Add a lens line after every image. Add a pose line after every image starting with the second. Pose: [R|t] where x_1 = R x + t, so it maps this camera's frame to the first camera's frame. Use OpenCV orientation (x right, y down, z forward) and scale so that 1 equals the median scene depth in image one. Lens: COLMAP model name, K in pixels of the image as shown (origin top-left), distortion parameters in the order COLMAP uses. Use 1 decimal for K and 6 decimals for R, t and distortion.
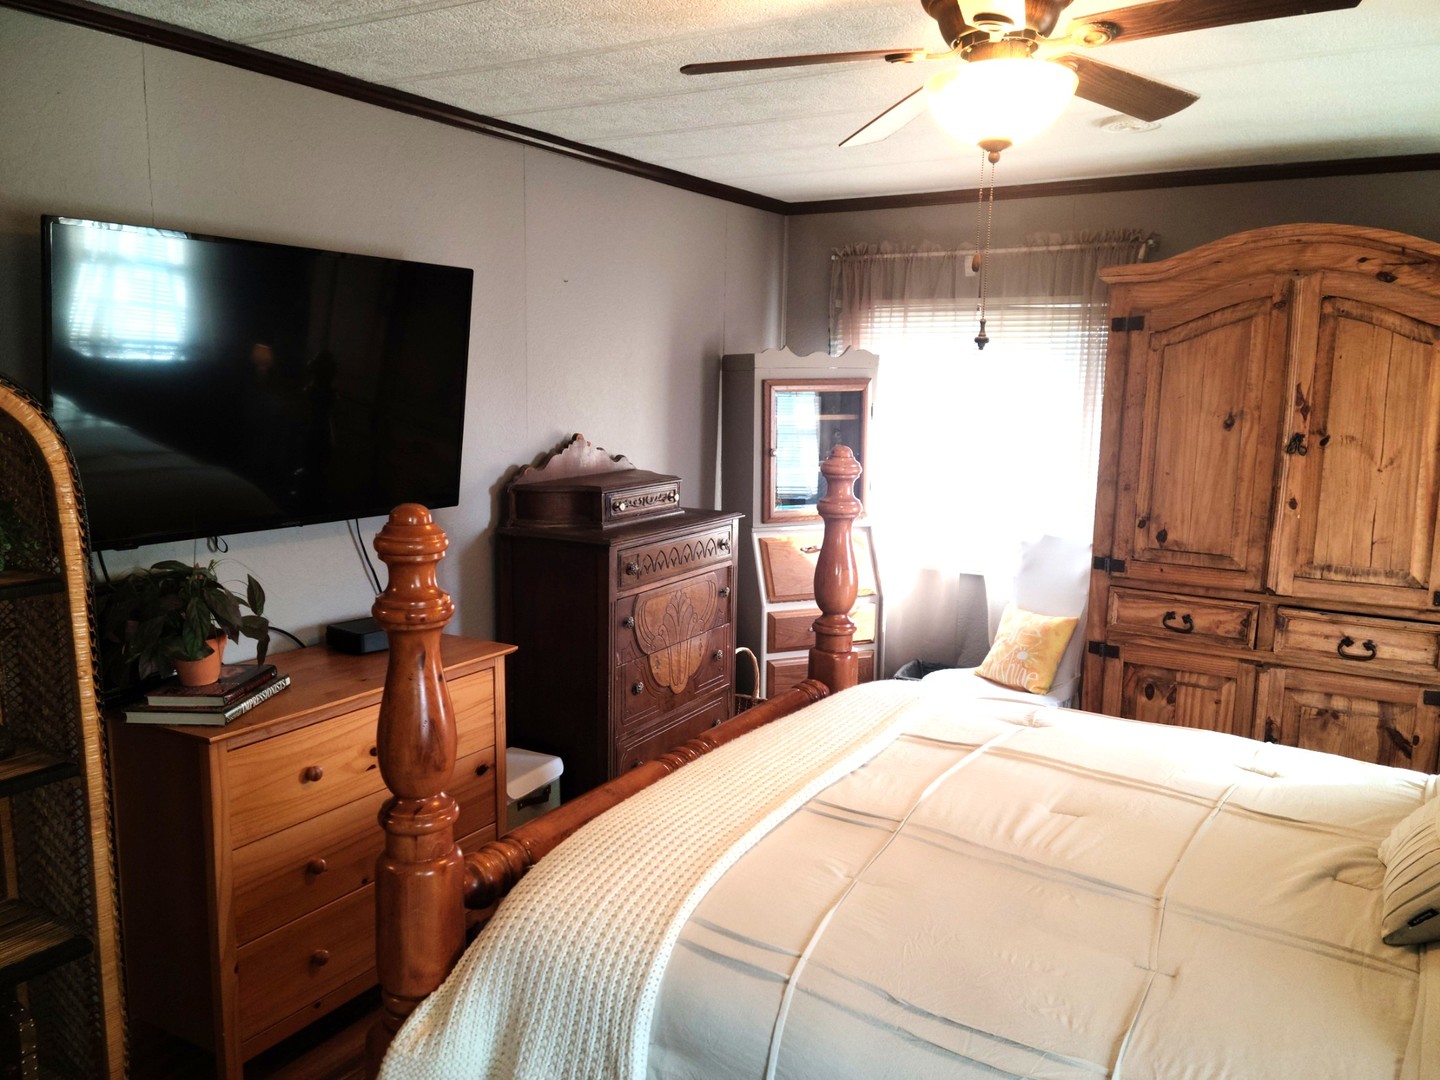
lens RADIAL K [[1147.0, 0, 713.0], [0, 1147.0, 548.0], [0, 0, 1]] dist [0.142972, -0.136555]
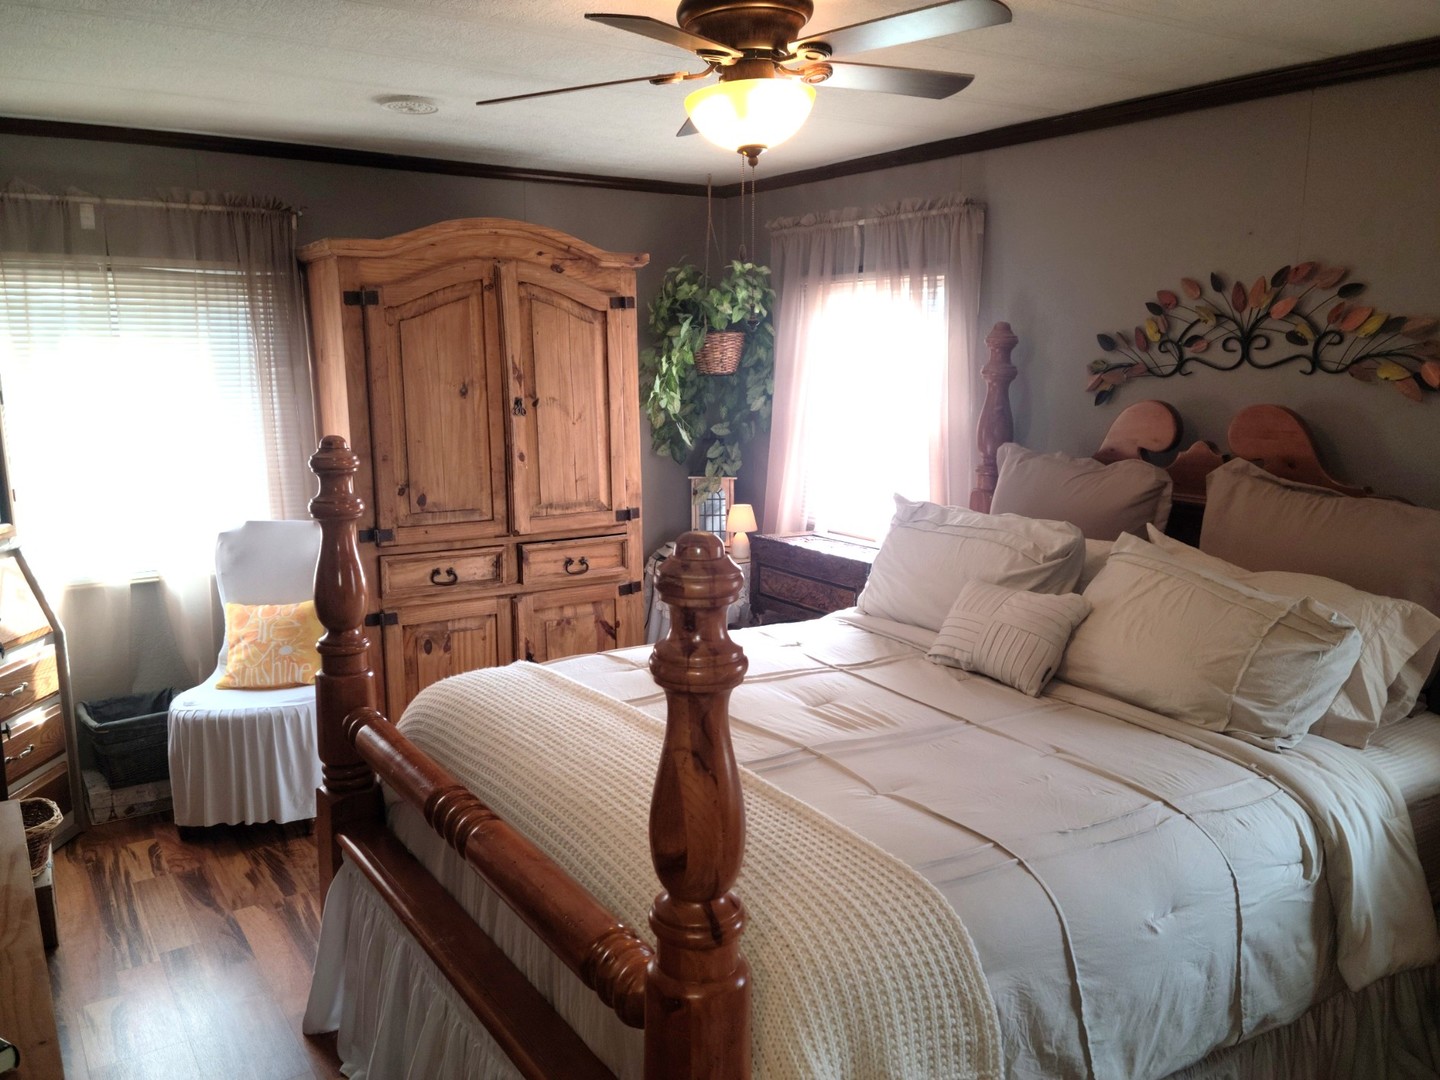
lens RADIAL K [[1147.0, 0, 713.0], [0, 1147.0, 548.0], [0, 0, 1]] dist [0.142972, -0.136555]
pose [[0.438543, -0.174383, 0.881629, -0.461422], [0.148382, 0.981580, 0.120344, -0.058300], [-0.886376, 0.078042, 0.456341, 0.300406]]
